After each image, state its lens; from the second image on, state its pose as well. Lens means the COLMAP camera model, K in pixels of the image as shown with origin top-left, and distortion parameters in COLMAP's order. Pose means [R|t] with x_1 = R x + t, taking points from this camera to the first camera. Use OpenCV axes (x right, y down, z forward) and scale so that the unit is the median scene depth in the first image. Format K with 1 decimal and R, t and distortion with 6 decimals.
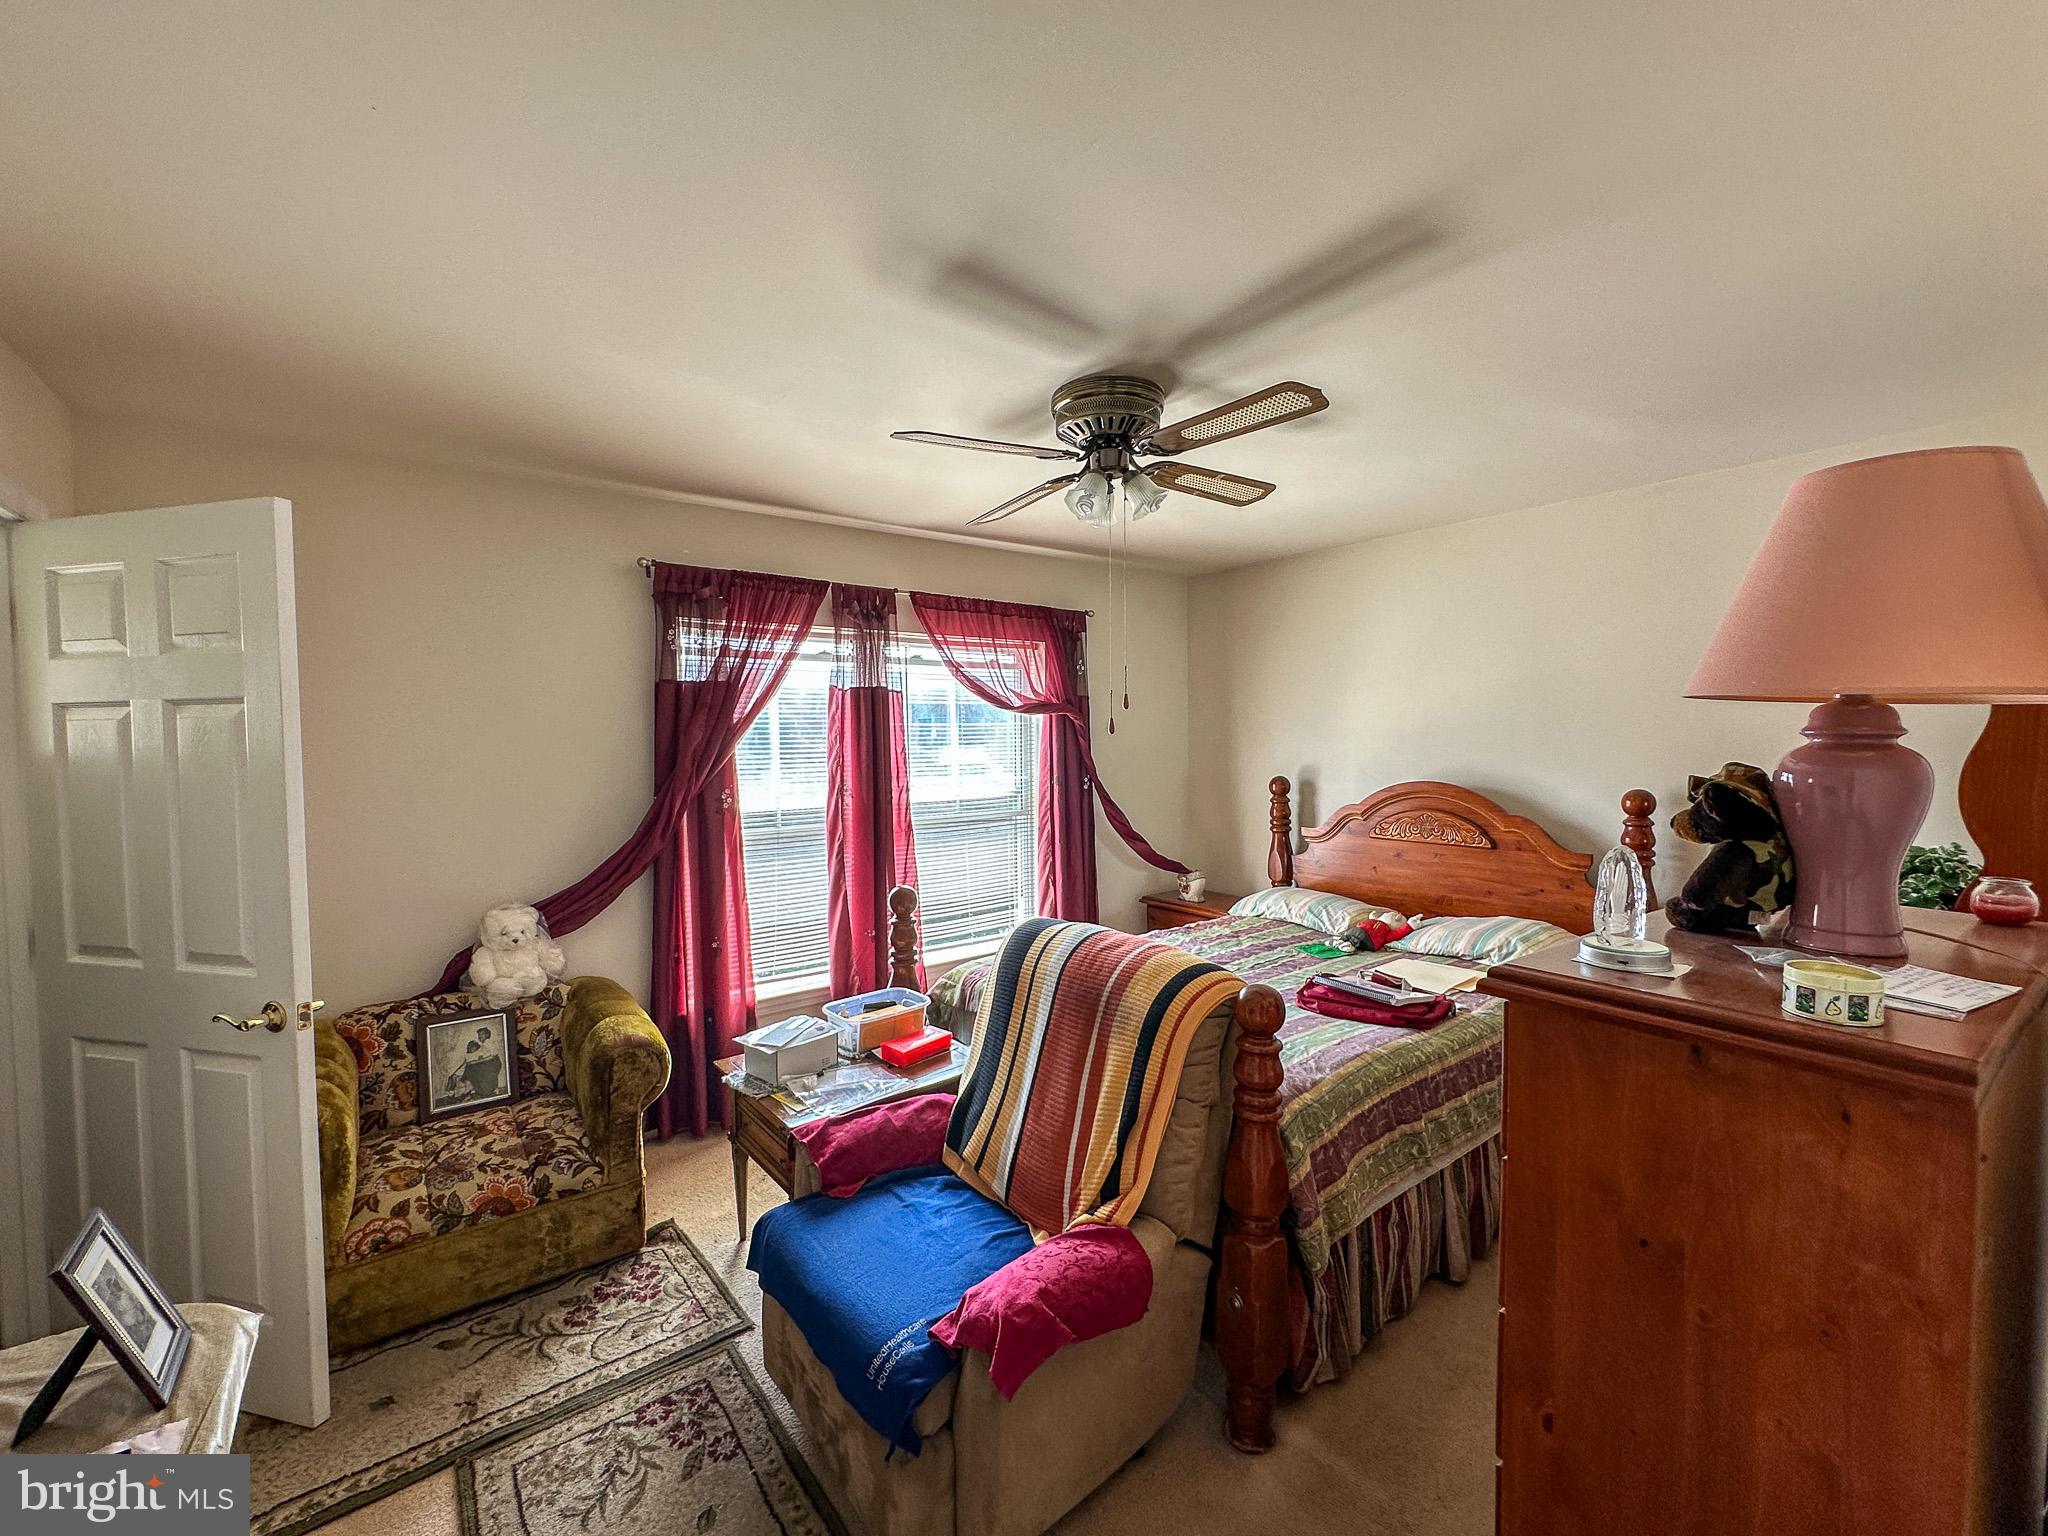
lens RADIAL K [[839.1, 0, 1043.1], [0, 839.1, 766.7], [0, 0, 1]] dist [-0.001471, -0.000081]
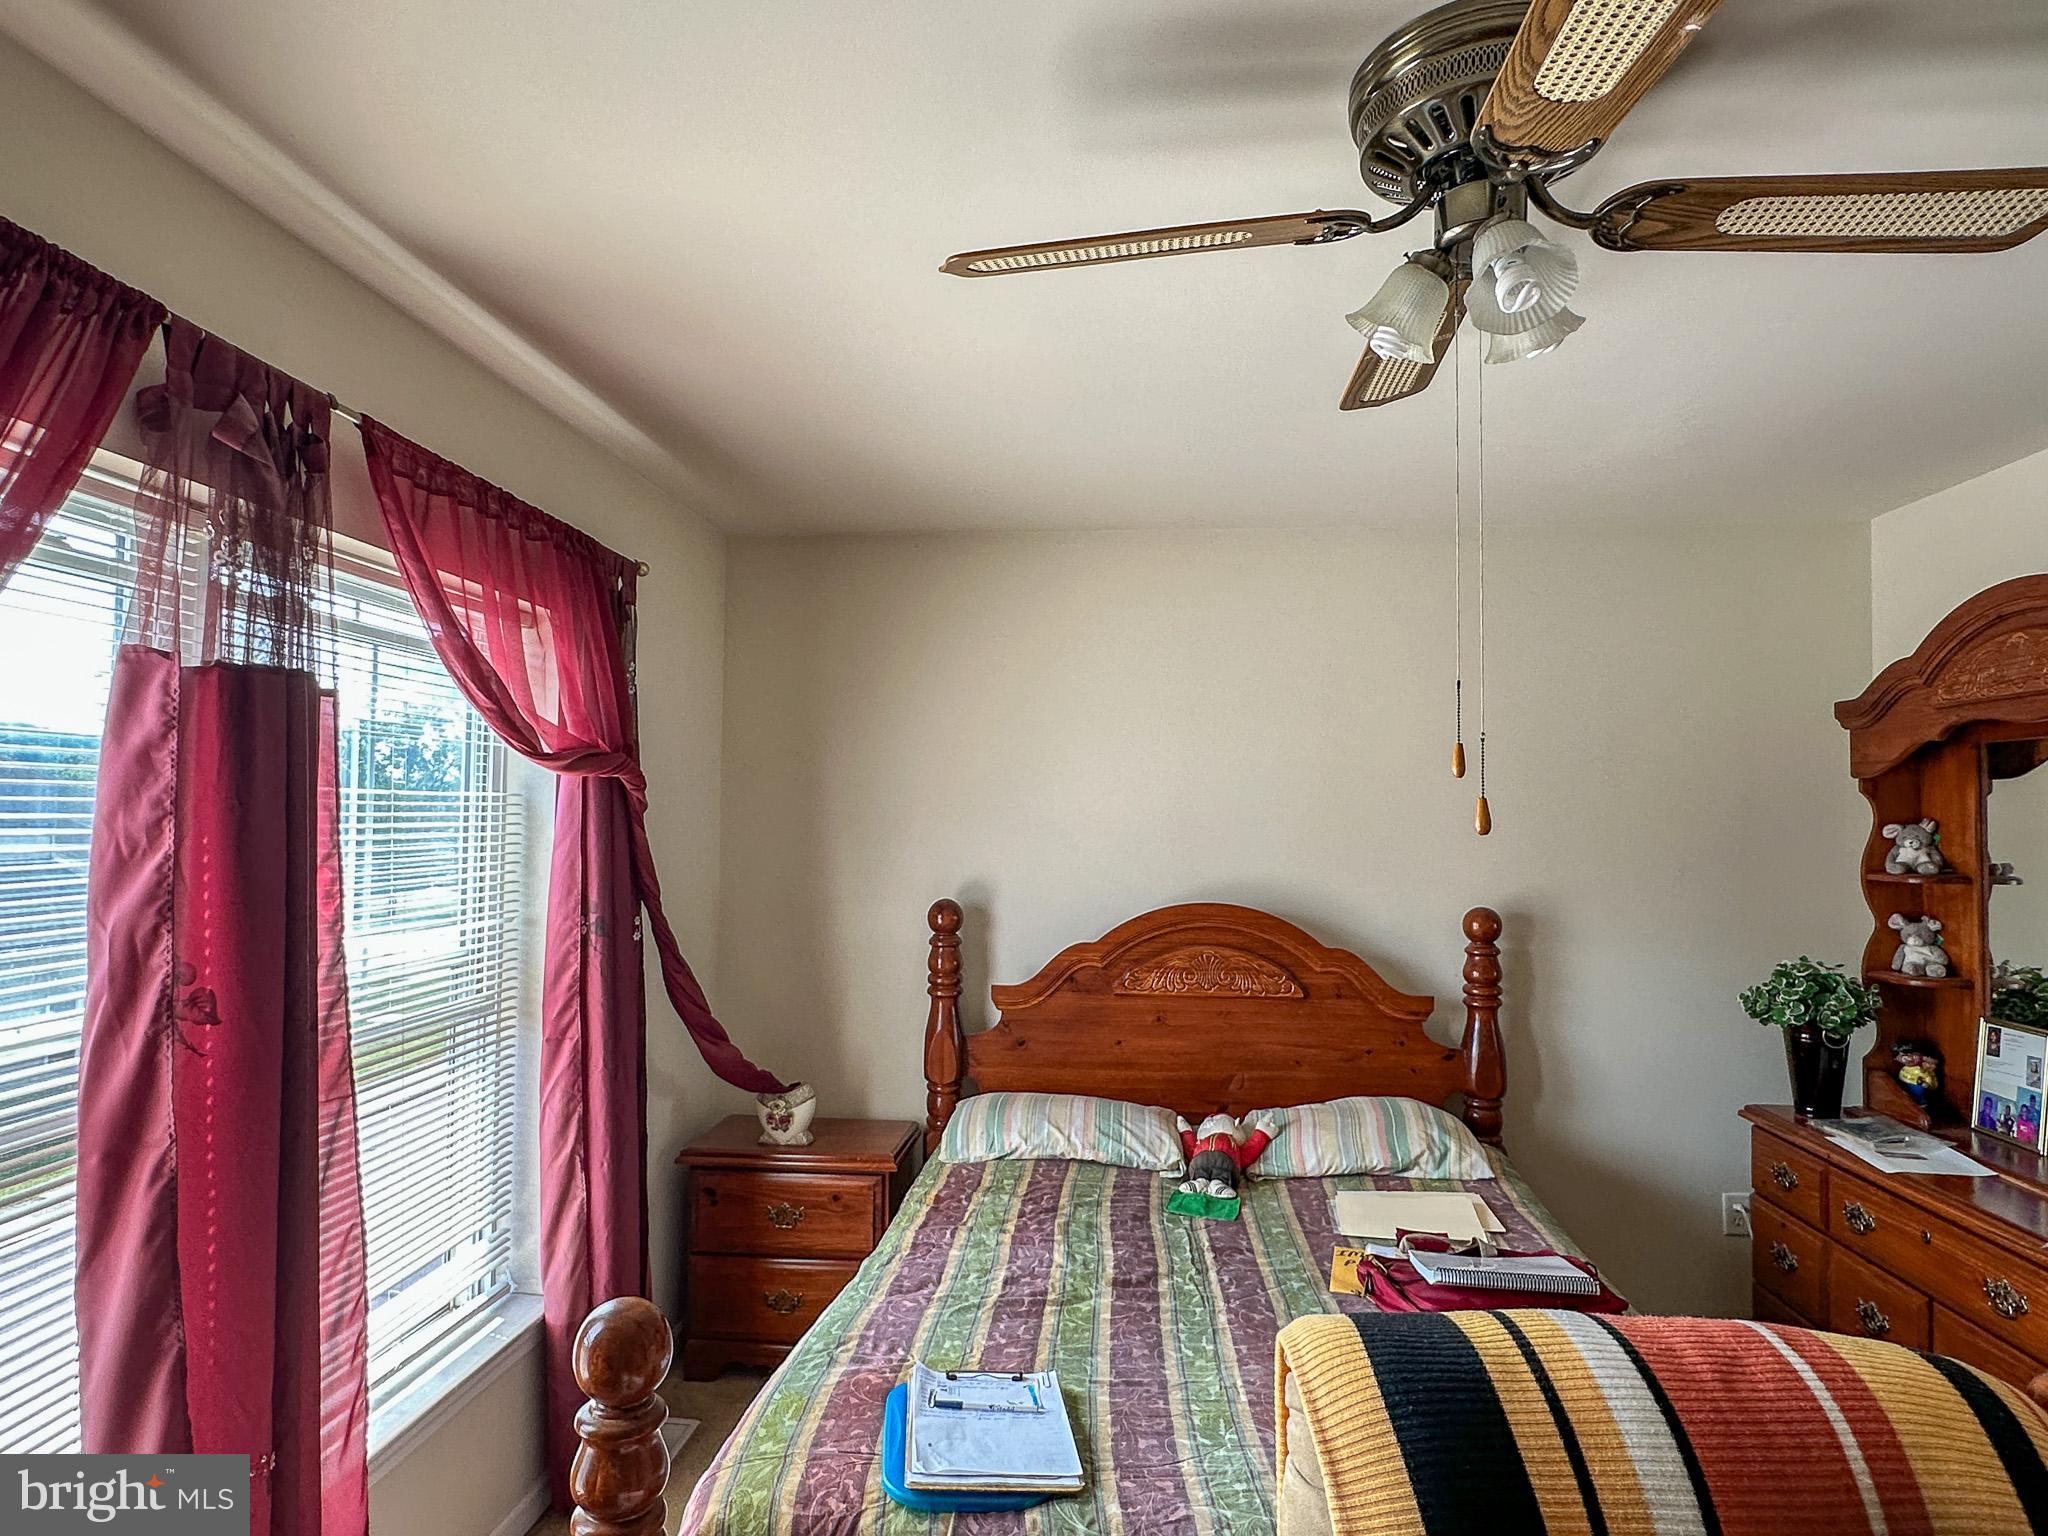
lens RADIAL K [[1167.8, 0, 1012.0], [0, 1167.8, 776.7], [0, 0, 1]] dist [0.000249, -0.000755]
pose [[0.690636, 0.044027, 0.721861, -0.324009], [0.010837, 0.997403, -0.071201, -0.018293], [-0.723121, 0.056997, 0.688365, 0.479665]]
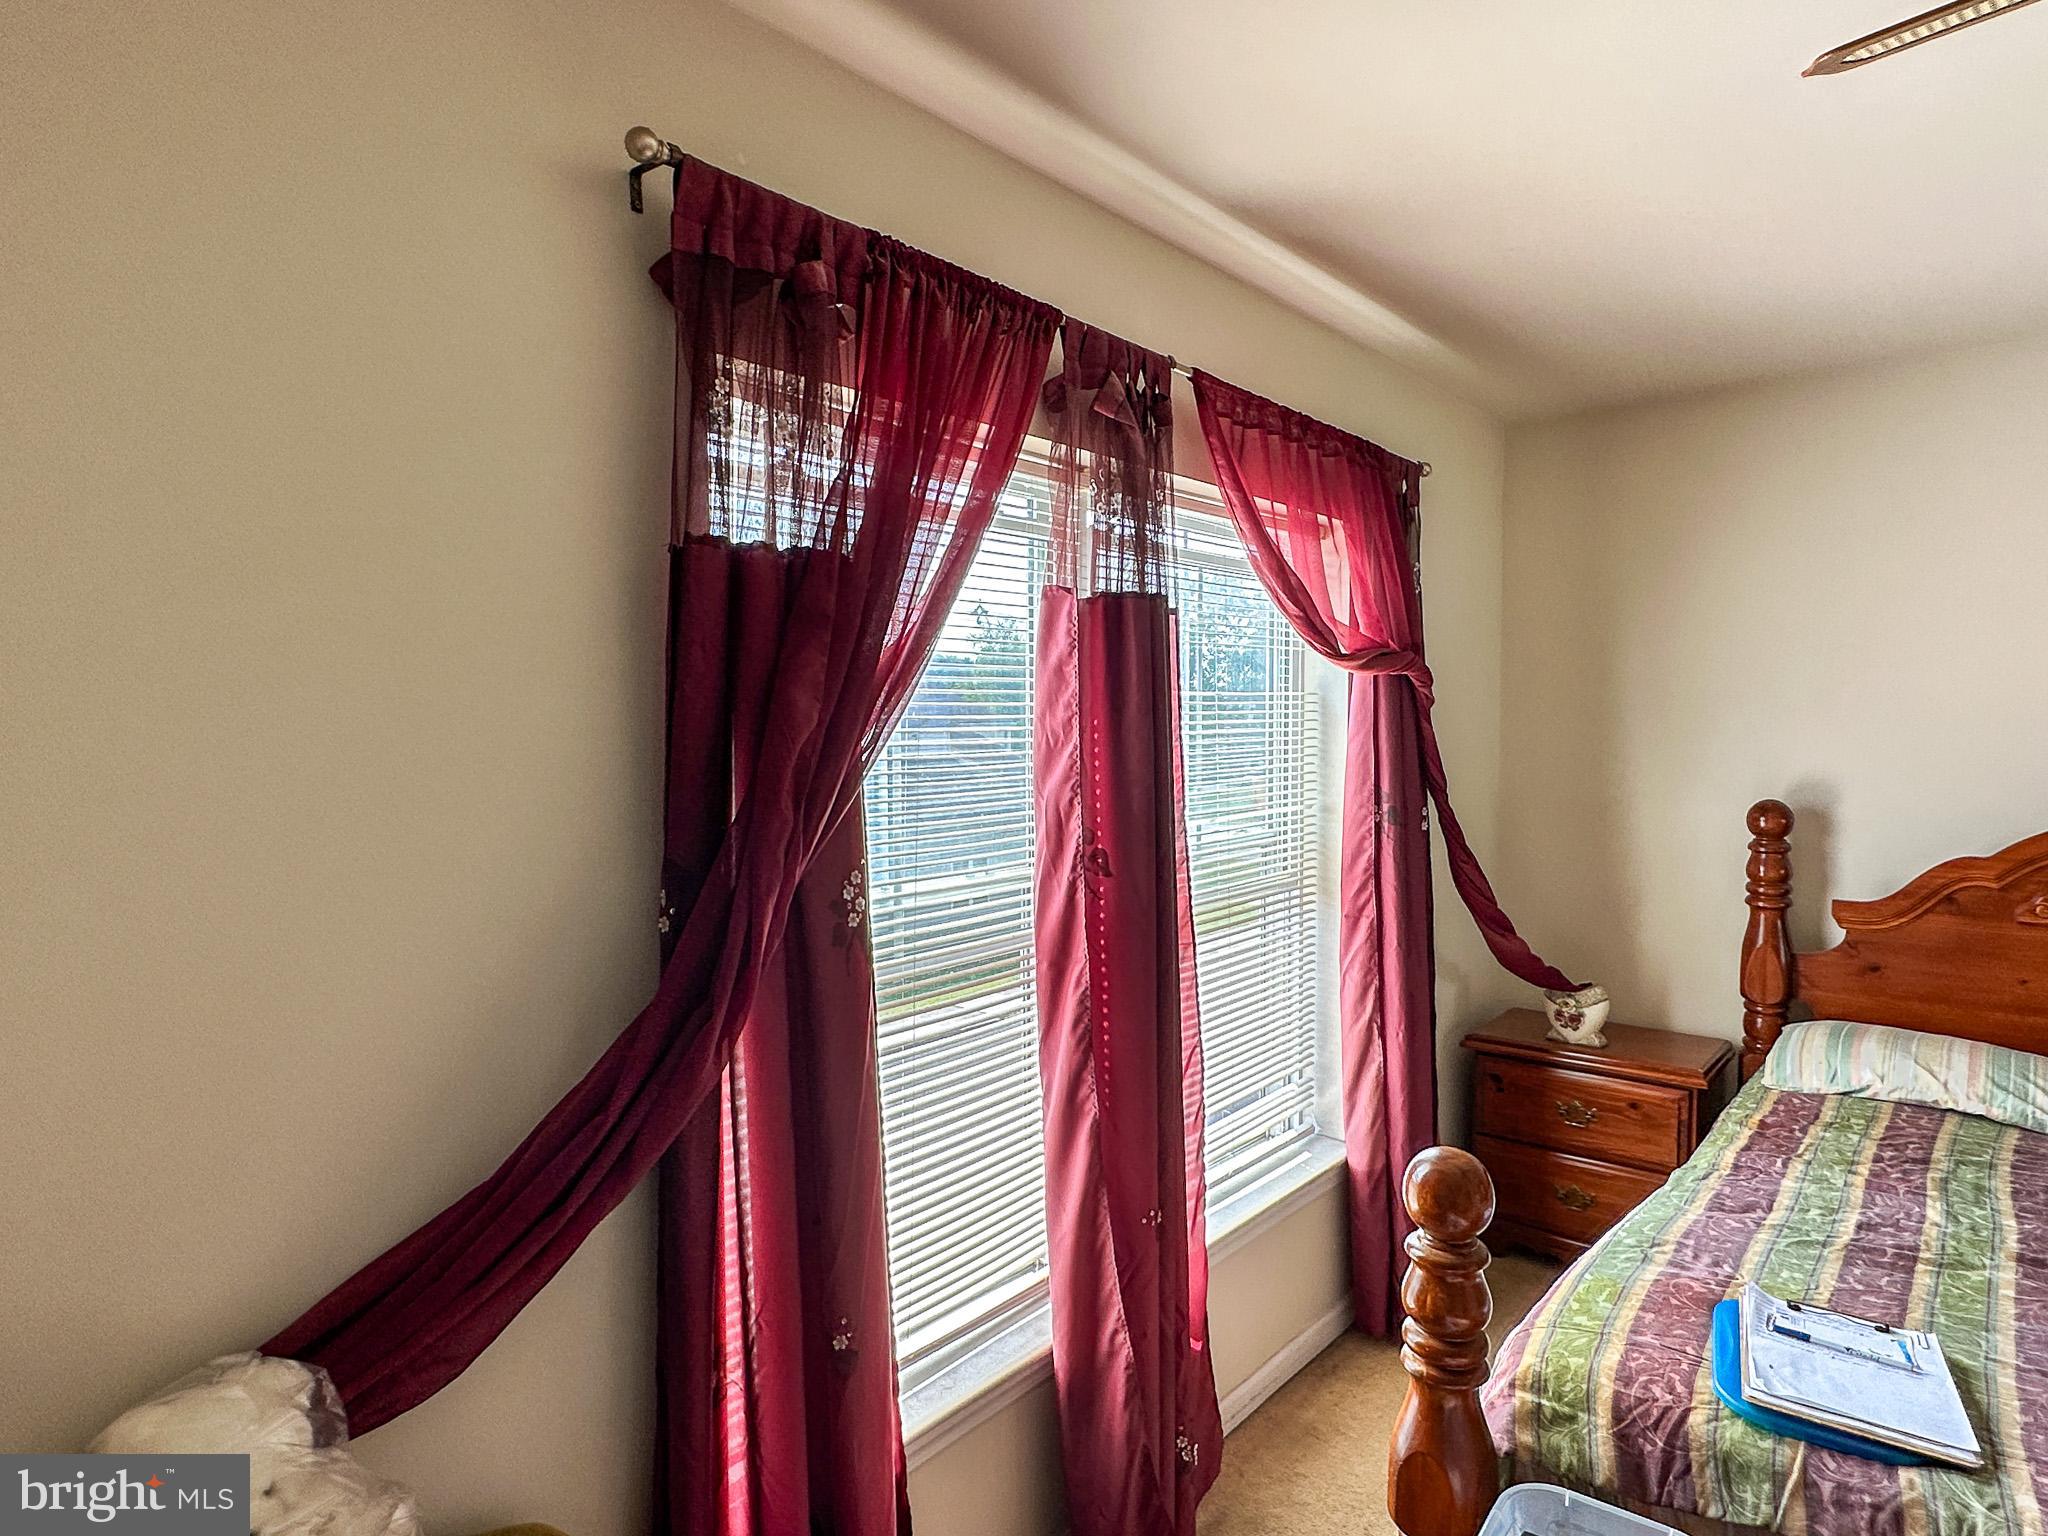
lens RADIAL K [[1145.2, 0, 1033.9], [0, 1145.2, 771.0], [0, 0, 1]] dist [0.001195, -0.000966]
pose [[0.981083, -0.004600, 0.193531, -0.352273], [0.003358, 0.999972, 0.006746, -0.015210], [-0.193556, -0.005968, 0.981071, 0.470429]]
